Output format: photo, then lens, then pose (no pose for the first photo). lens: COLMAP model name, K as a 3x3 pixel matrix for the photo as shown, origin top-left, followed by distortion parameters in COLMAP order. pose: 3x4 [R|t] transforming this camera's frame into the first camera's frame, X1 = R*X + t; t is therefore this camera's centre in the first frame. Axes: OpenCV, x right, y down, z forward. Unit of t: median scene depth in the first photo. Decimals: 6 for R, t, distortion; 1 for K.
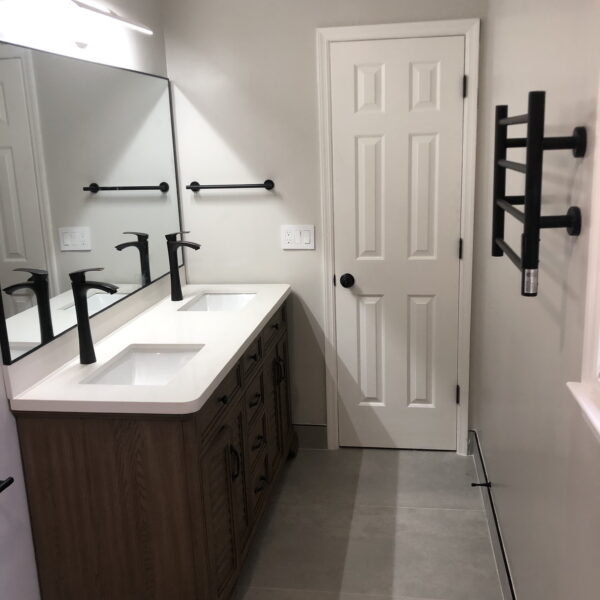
lens RADIAL K [[664.1, 0, 300.0], [0, 664.1, 300.0], [0, 0, 1]] dist [0.025120, -0.005620]
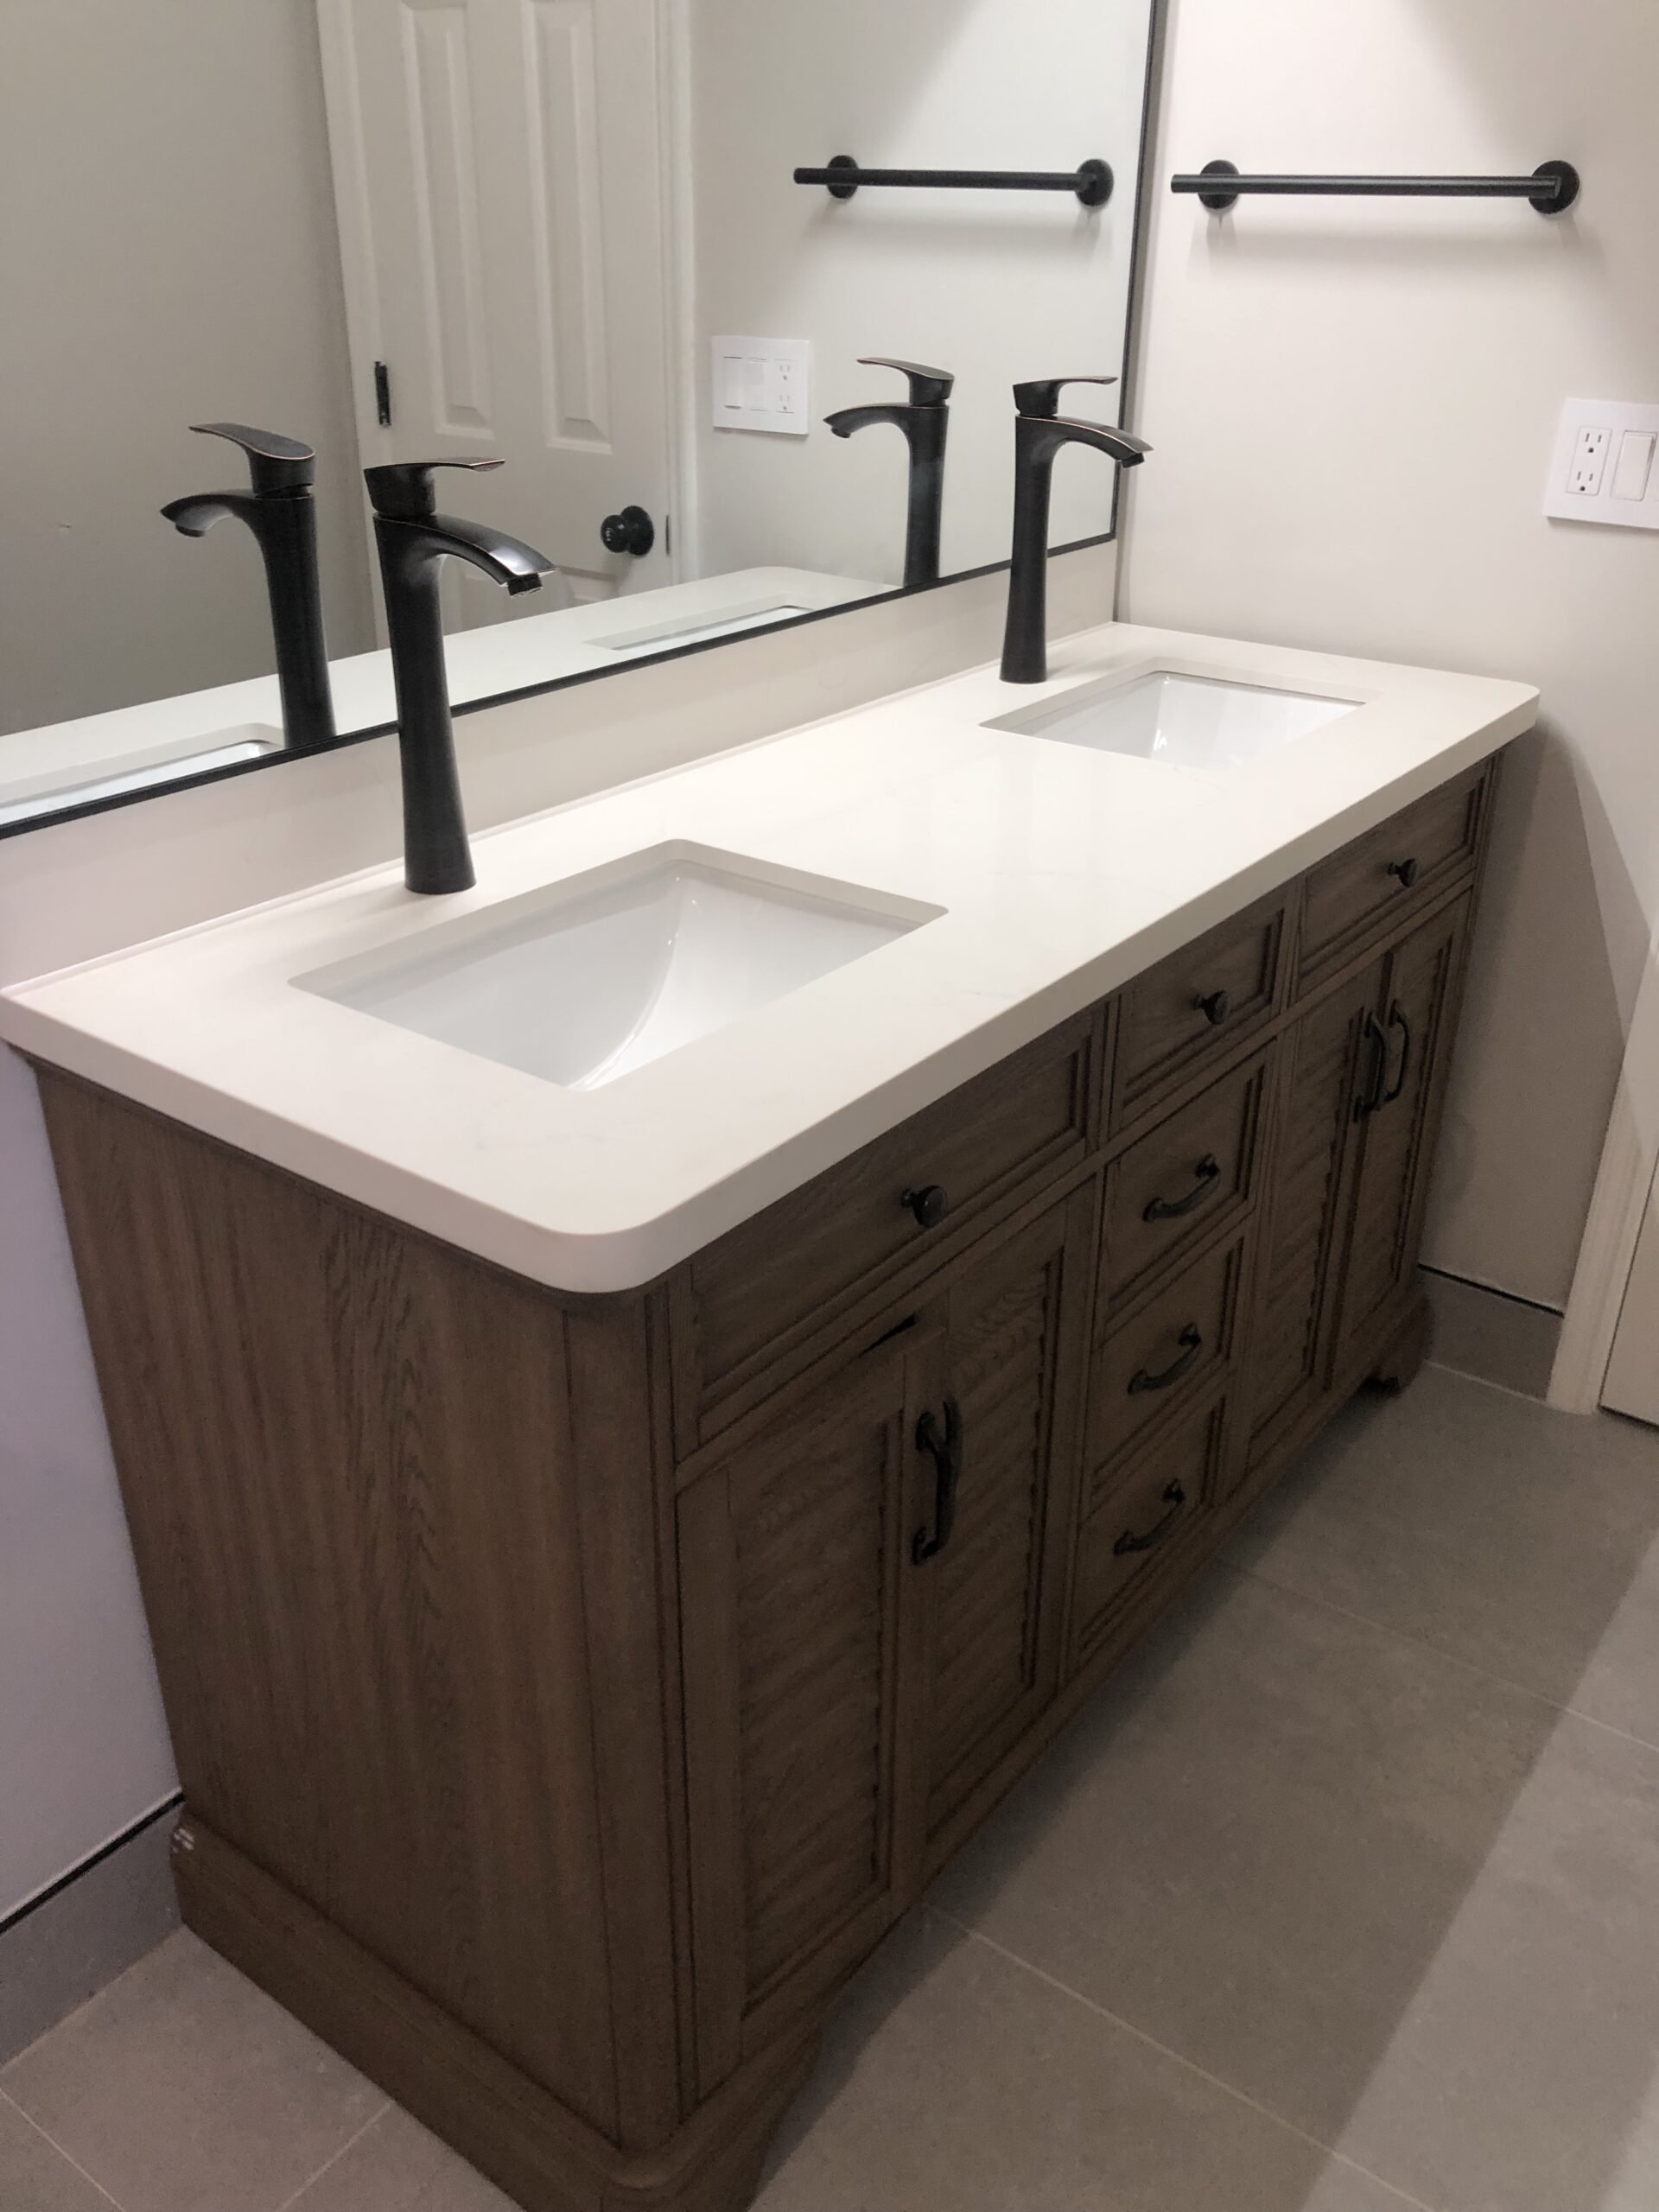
lens RADIAL K [[1856.0, 0, 829.5], [0, 1856.0, 1106.0], [0, 0, 1]] dist [0.012616, 0.010558]
pose [[0.888304, 0.249123, -0.385817, 0.051719], [-0.155171, 0.953493, 0.258406, -0.015680], [0.432248, -0.169676, 0.885648, 0.353004]]
